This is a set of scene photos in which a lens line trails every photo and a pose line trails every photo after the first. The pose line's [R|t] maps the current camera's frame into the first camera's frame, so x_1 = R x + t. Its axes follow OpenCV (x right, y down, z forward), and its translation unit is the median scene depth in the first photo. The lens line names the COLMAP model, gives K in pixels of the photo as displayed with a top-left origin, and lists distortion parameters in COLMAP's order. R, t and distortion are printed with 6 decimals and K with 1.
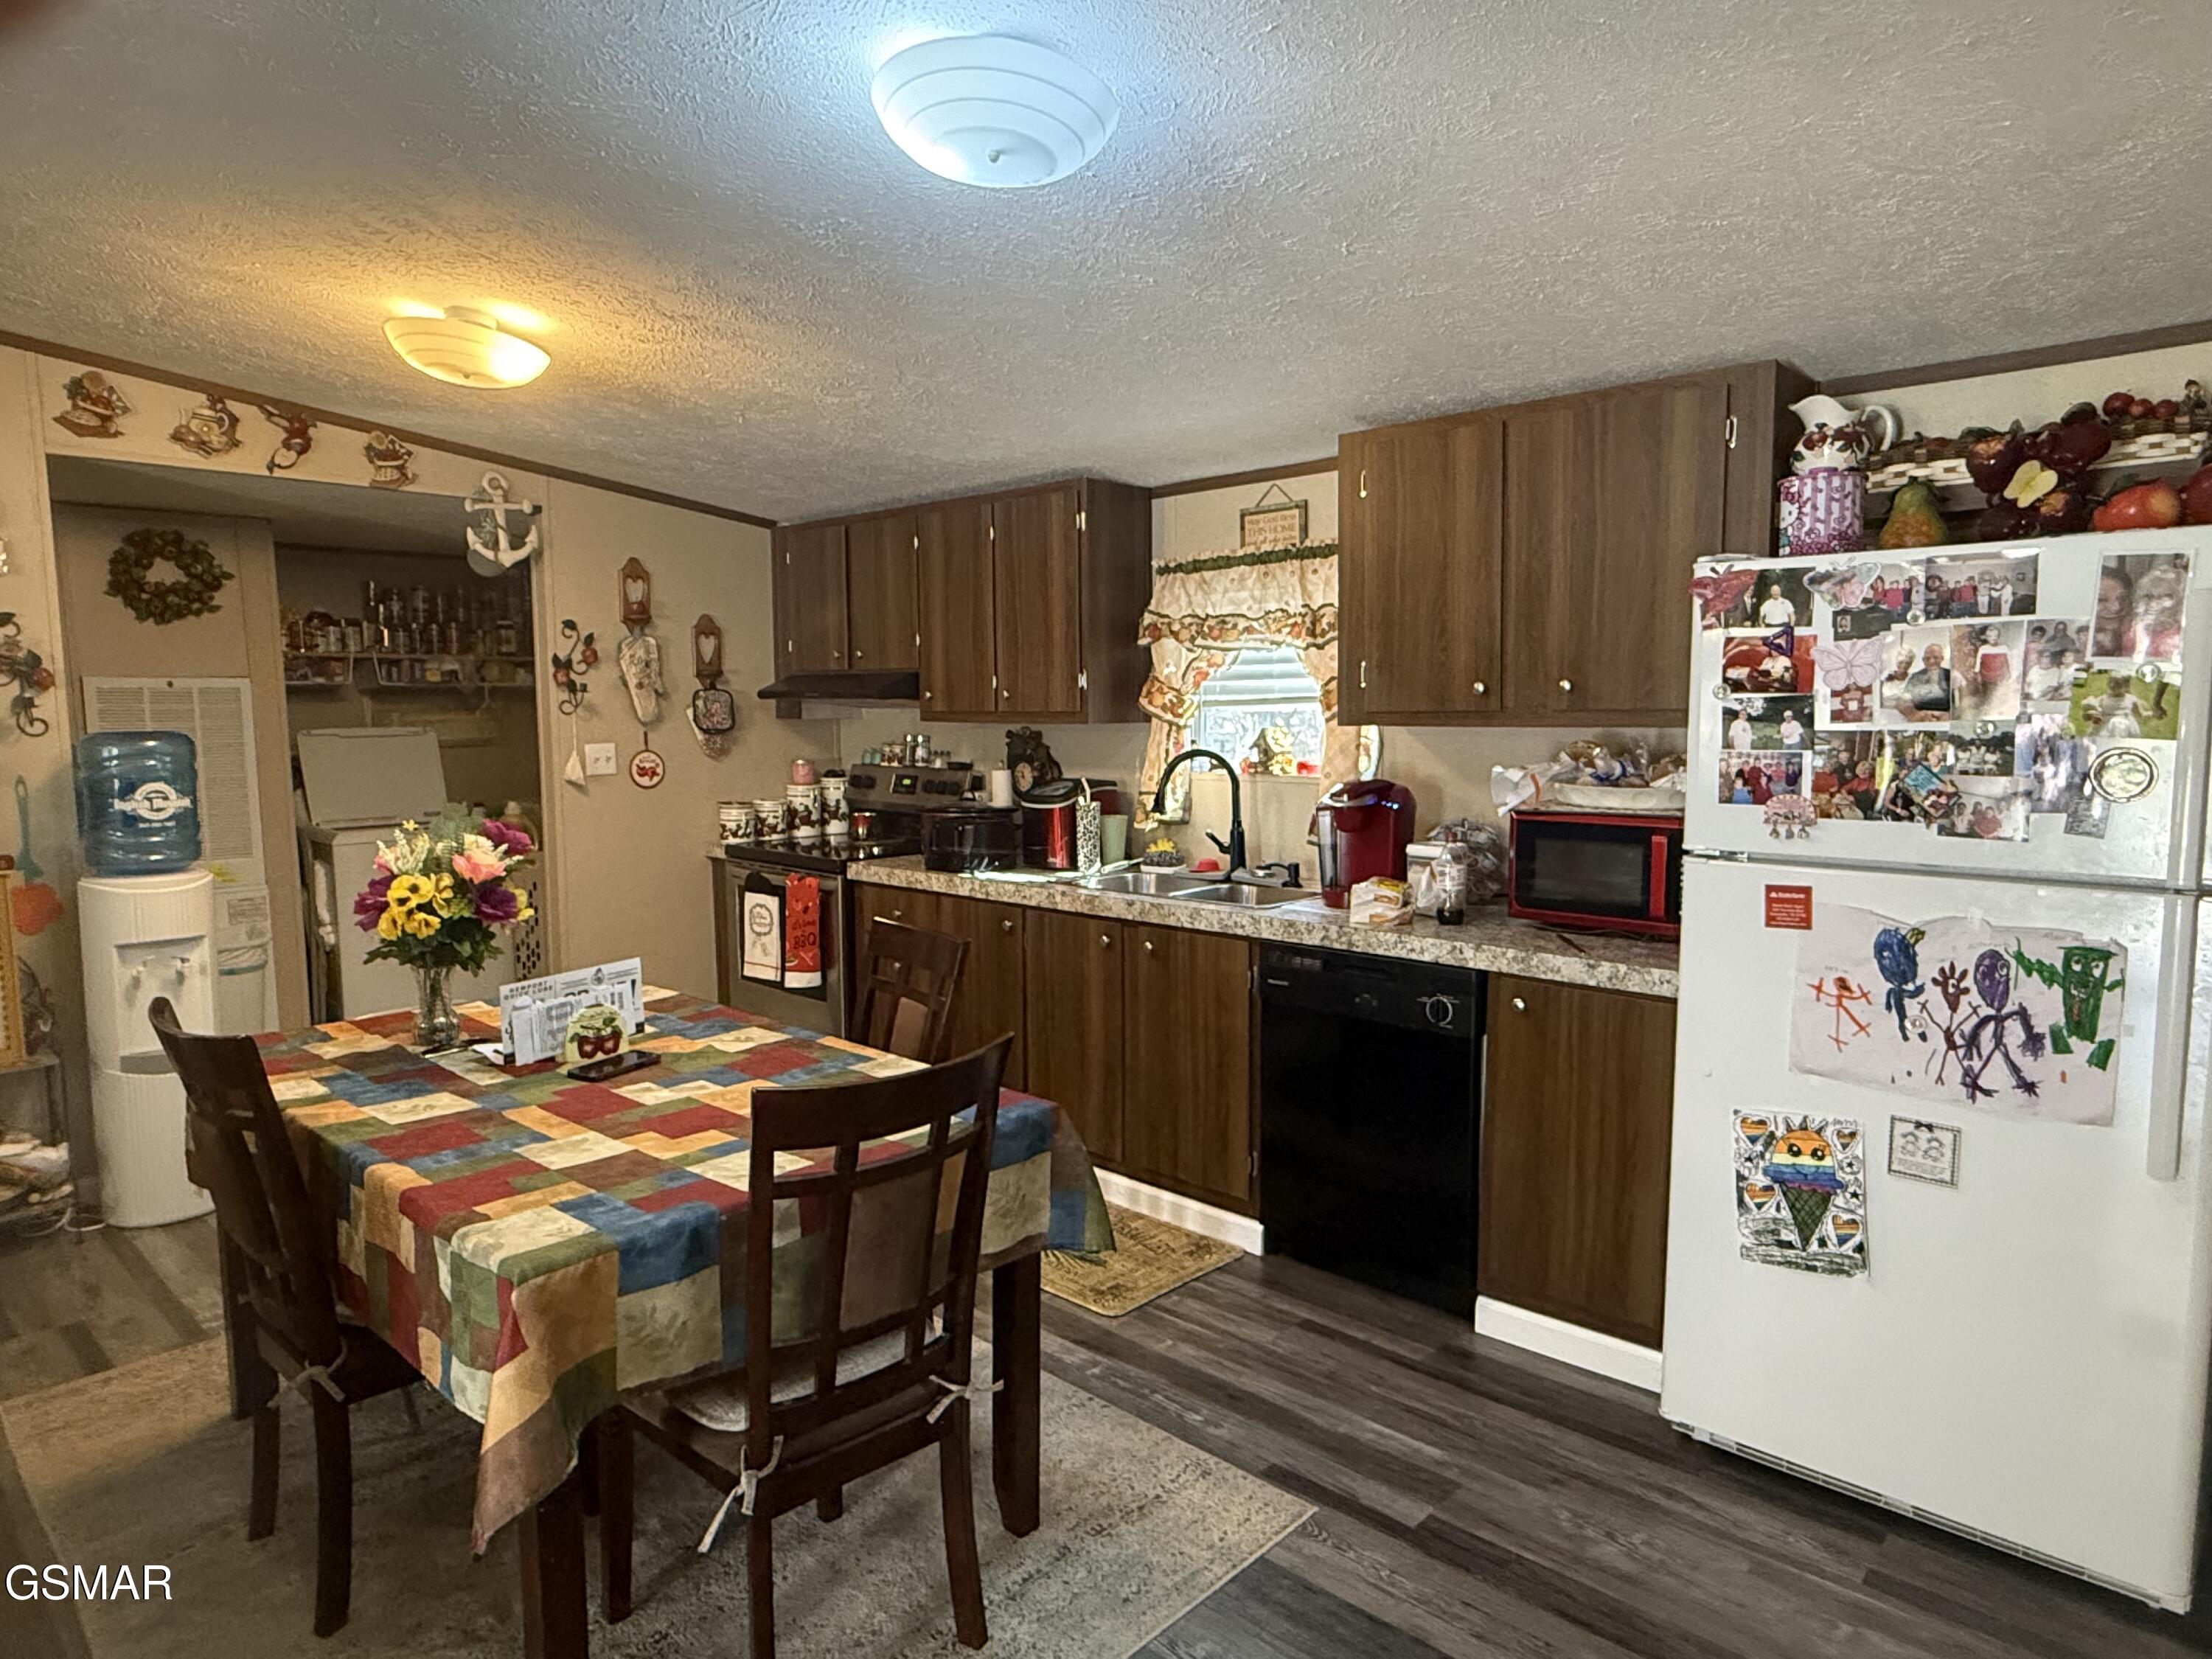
lens RADIAL K [[1282.4, 0, 1127.5], [0, 1282.4, 822.9], [0, 0, 1]] dist [-0.002972, 0.002187]
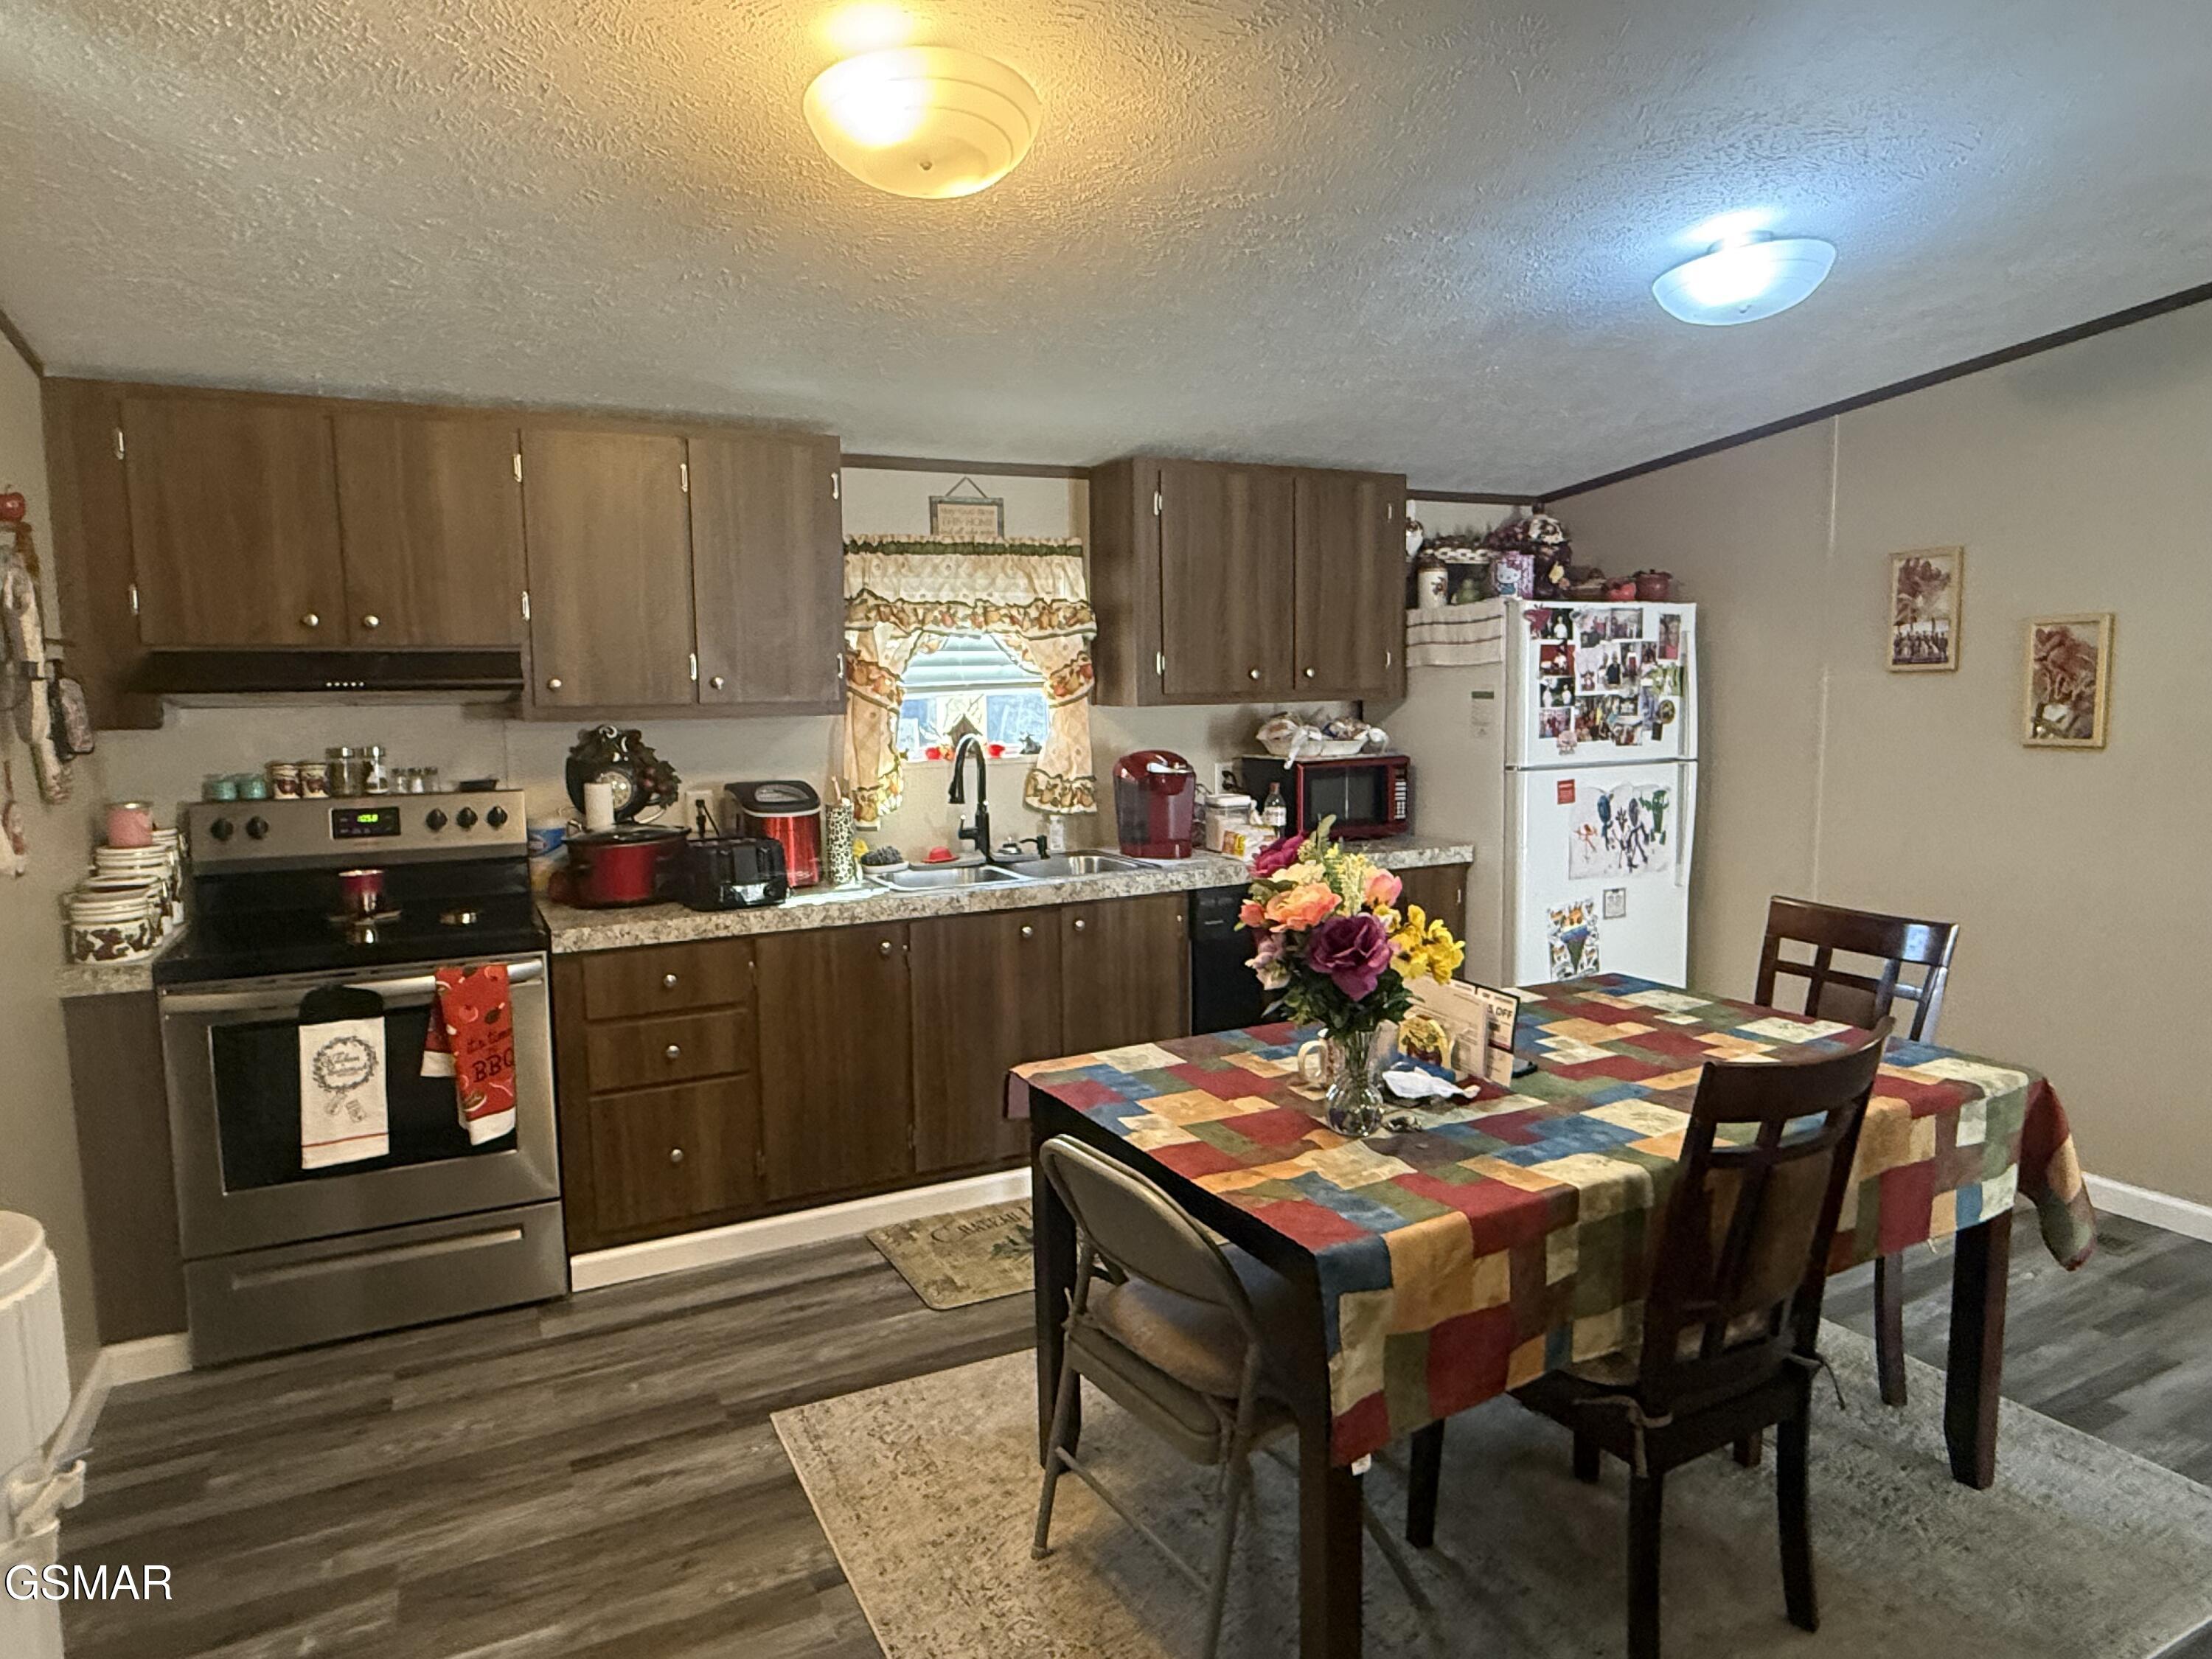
lens RADIAL K [[1282.4, 0, 1065.5], [0, 1282.4, 815.9], [0, 0, 1]] dist [-0.002972, 0.002187]
pose [[0.375786, -0.097913, 0.921519, -1.047231], [0.099930, 0.992886, 0.064745, -0.065600], [-0.921303, 0.067757, 0.382897, 0.688665]]
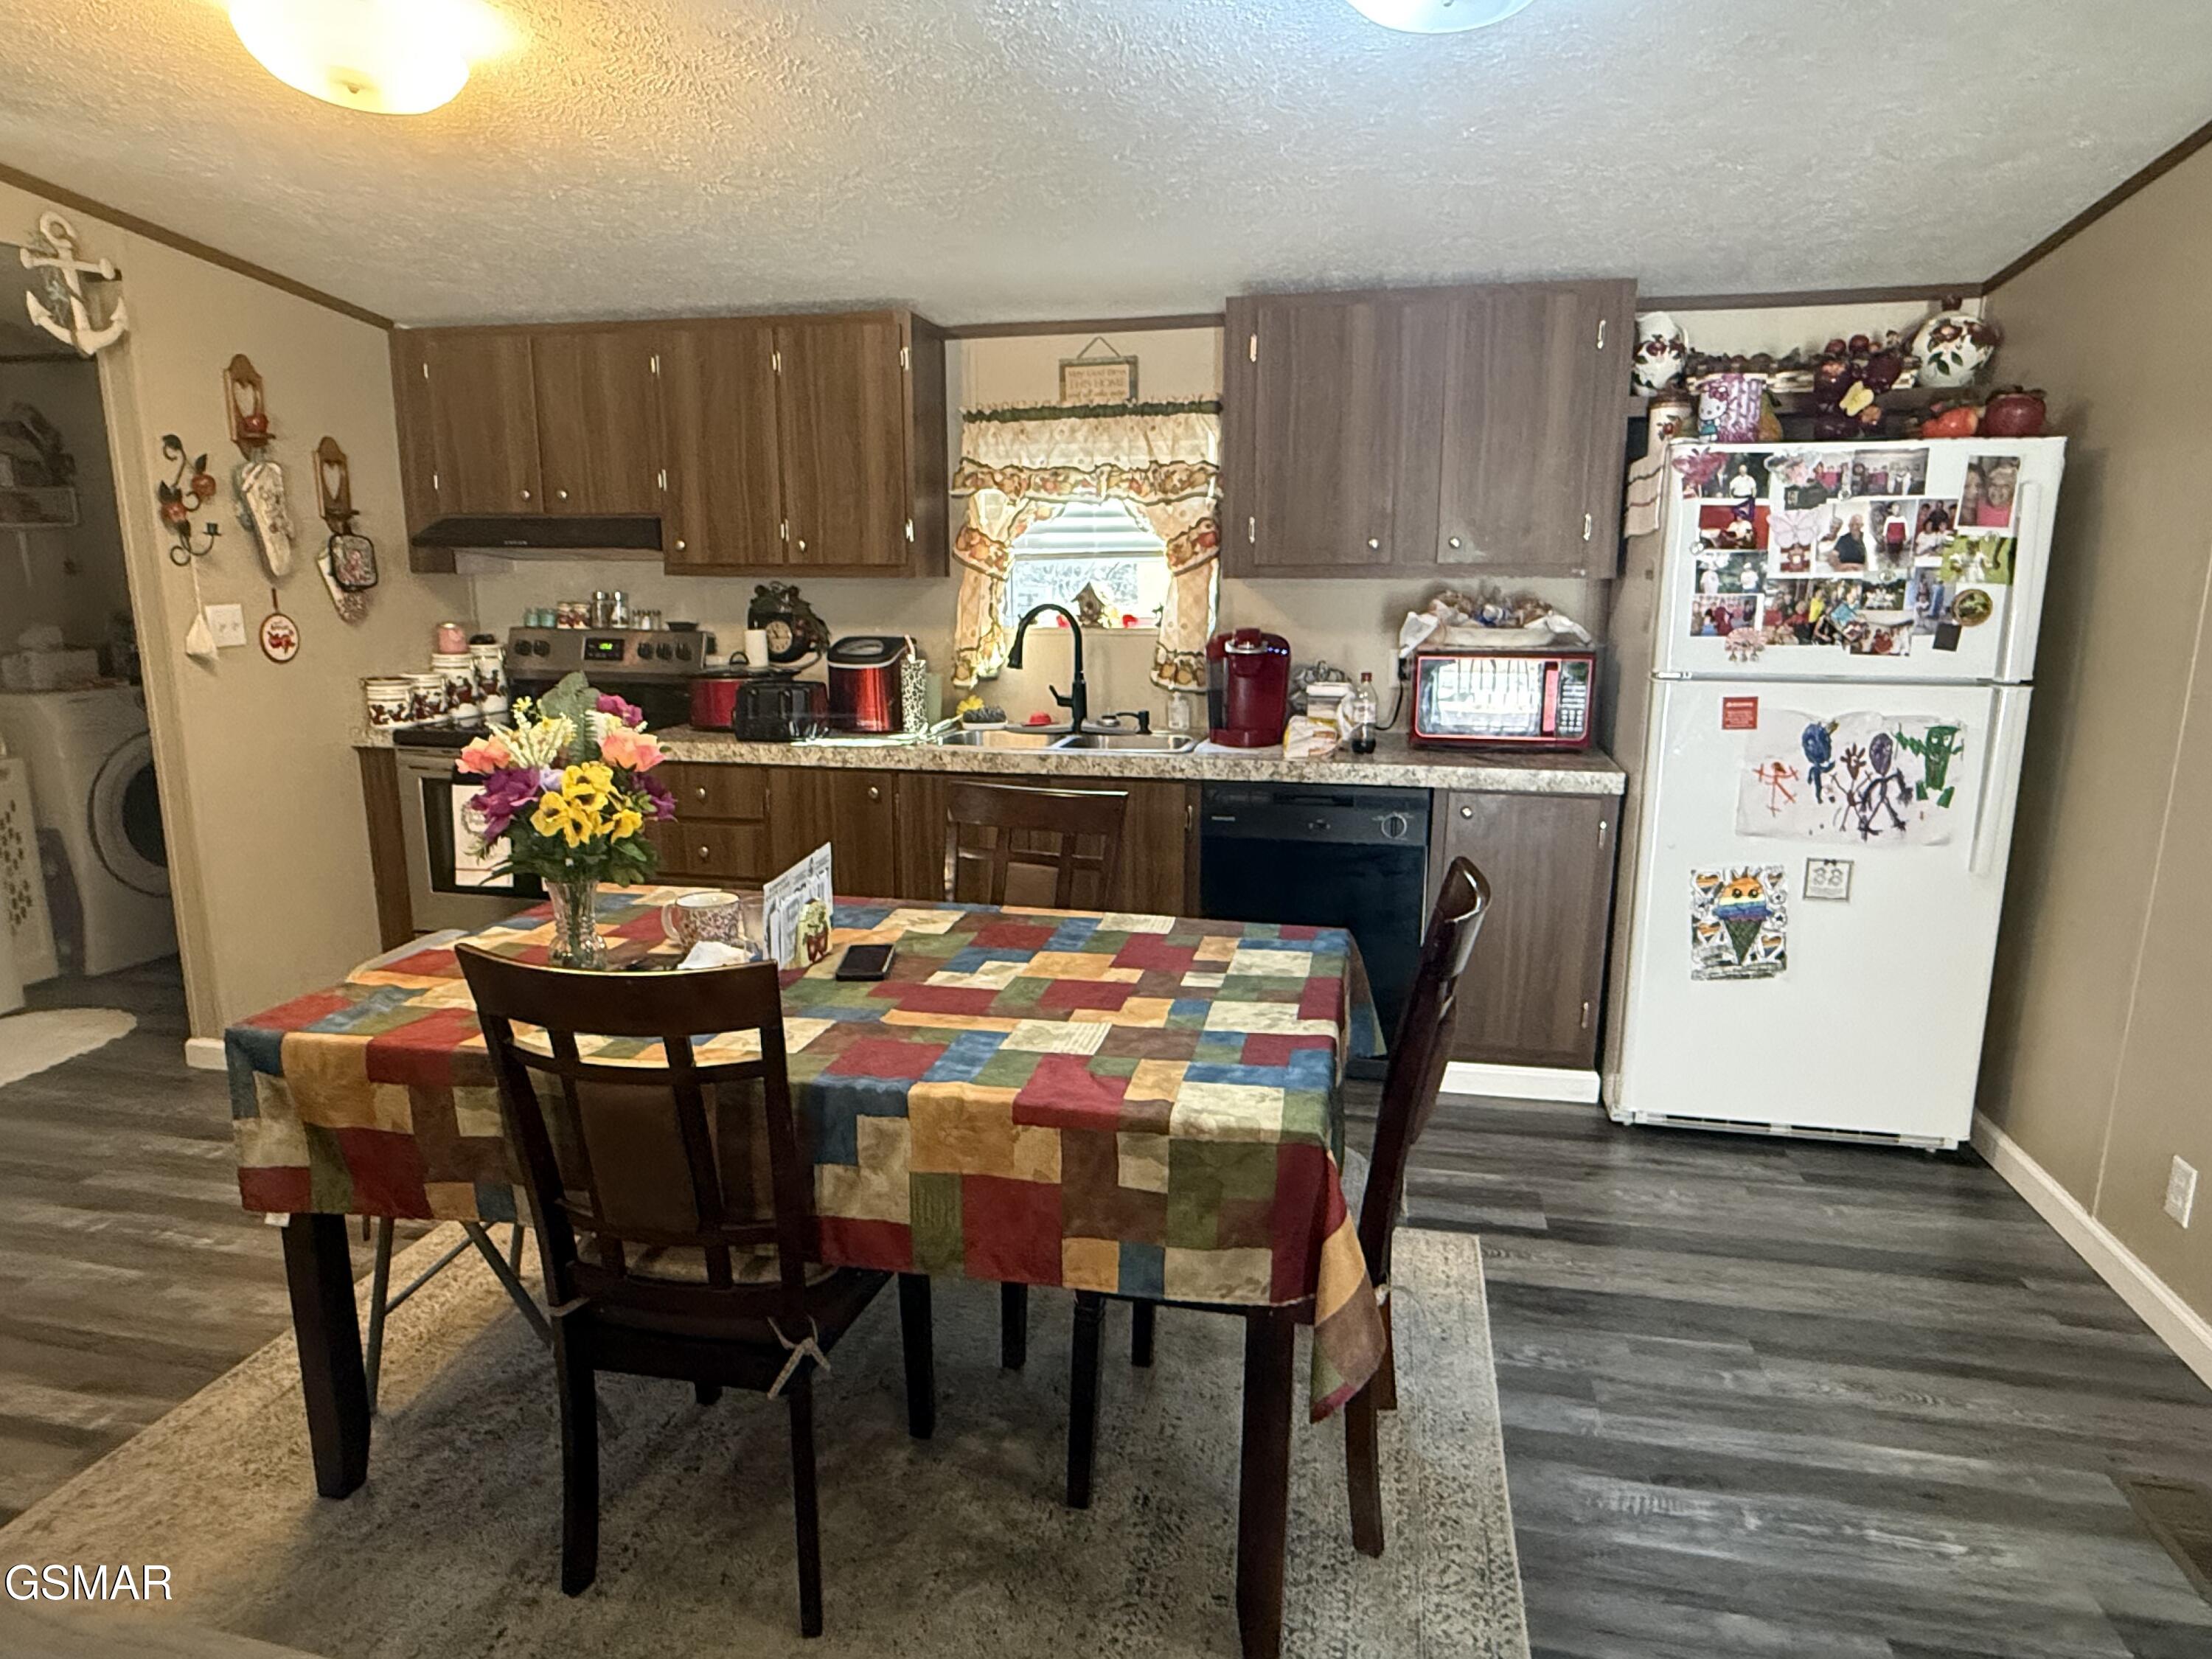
lens RADIAL K [[1282.4, 0, 1098.7], [0, 1282.4, 812.0], [0, 0, 1]] dist [-0.002972, 0.002187]
pose [[0.868204, -0.088436, 0.488263, -0.516565], [0.040176, 0.993287, 0.108471, -0.002458], [-0.494578, -0.074558, 0.865929, 0.122112]]
